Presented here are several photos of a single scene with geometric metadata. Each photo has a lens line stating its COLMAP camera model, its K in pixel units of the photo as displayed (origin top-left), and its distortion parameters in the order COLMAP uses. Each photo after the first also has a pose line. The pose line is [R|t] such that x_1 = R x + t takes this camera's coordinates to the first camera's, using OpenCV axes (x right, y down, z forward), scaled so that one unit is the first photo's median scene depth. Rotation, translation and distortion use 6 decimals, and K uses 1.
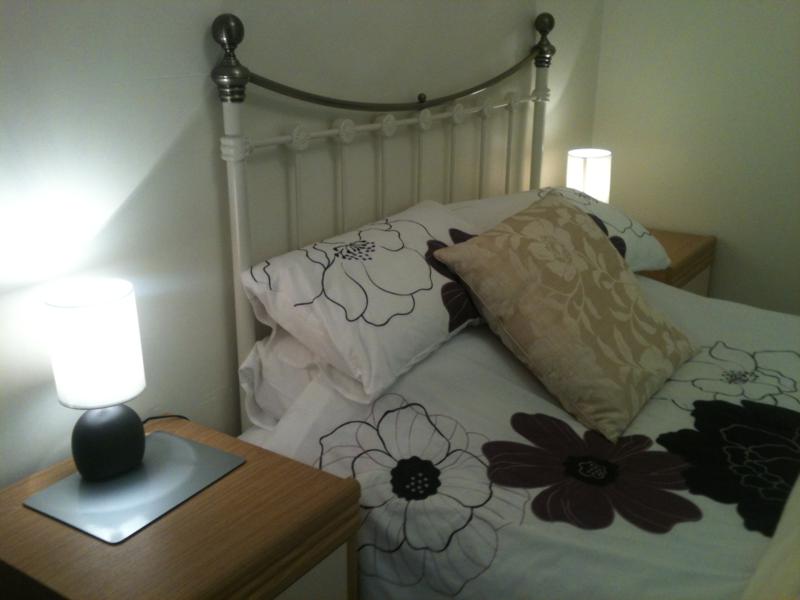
lens RADIAL K [[843.5, 0, 400.0], [0, 843.5, 300.0], [0, 0, 1]] dist [0.228092, -0.429584]
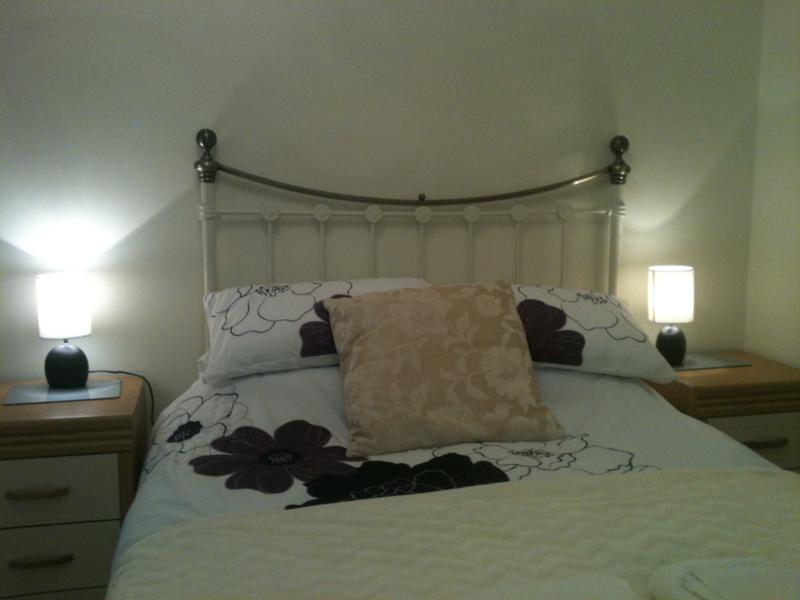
lens RADIAL K [[843.5, 0, 400.0], [0, 843.5, 300.0], [0, 0, 1]] dist [0.228092, -0.429584]
pose [[0.736124, 0.098269, -0.669675, 1.109088], [-0.219291, 0.970663, -0.098615, 0.053006], [0.640338, 0.219447, 0.736078, 0.120625]]
